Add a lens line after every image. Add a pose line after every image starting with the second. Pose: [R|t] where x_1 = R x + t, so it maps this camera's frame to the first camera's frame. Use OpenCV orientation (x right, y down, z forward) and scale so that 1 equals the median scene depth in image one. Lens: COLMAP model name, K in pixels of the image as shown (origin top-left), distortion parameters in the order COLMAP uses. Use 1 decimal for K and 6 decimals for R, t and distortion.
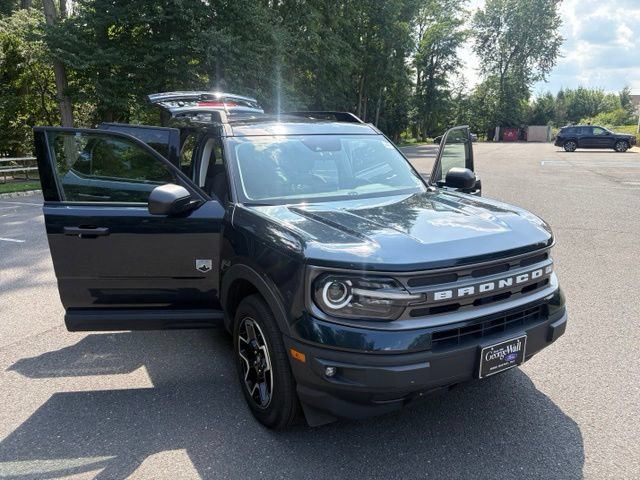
lens RADIAL K [[485.2, 0, 319.3], [0, 485.2, 240.4], [0, 0, 1]] dist [0.031283, -0.025355]
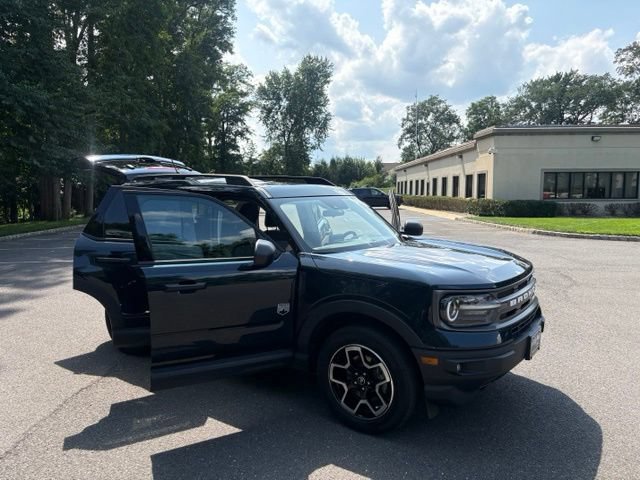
lens RADIAL K [[485.2, 0, 319.3], [0, 485.2, 240.4], [0, 0, 1]] dist [0.031283, -0.025355]
pose [[0.908271, -0.042665, 0.416201, -0.099012], [0.092691, 0.990586, -0.100734, 0.002205], [-0.407985, 0.130072, 0.903676, -0.012960]]
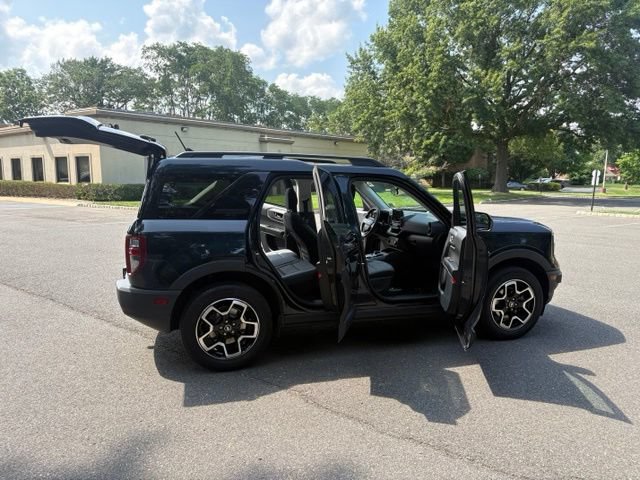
lens RADIAL K [[482.9, 0, 322.6], [0, 482.9, 241.1], [0, 0, 1]] dist [0.048521, -0.047885]
pose [[0.216176, -0.127182, 0.968035, -0.270072], [0.210980, 0.974139, 0.080869, -0.035940], [-0.953287, 0.186754, 0.237419, 0.166342]]
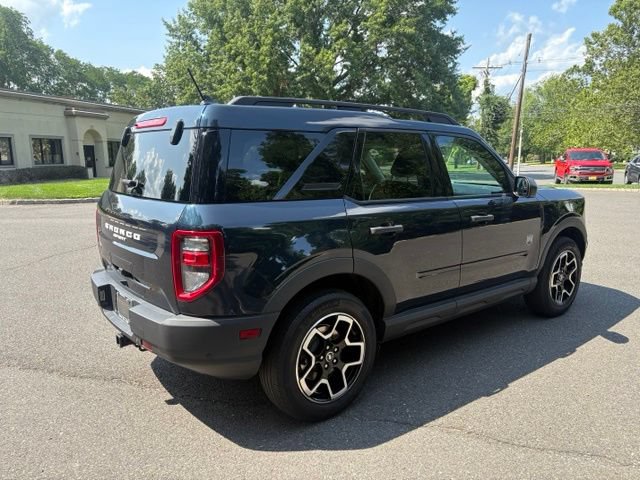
lens RADIAL K [[482.9, 0, 322.6], [0, 482.9, 241.1], [0, 0, 1]] dist [0.048521, -0.047885]
pose [[-0.168253, -0.166416, 0.971595, -0.216421], [0.227840, 0.952392, 0.202582, -0.052808], [-0.959052, 0.255453, -0.122327, 0.269885]]
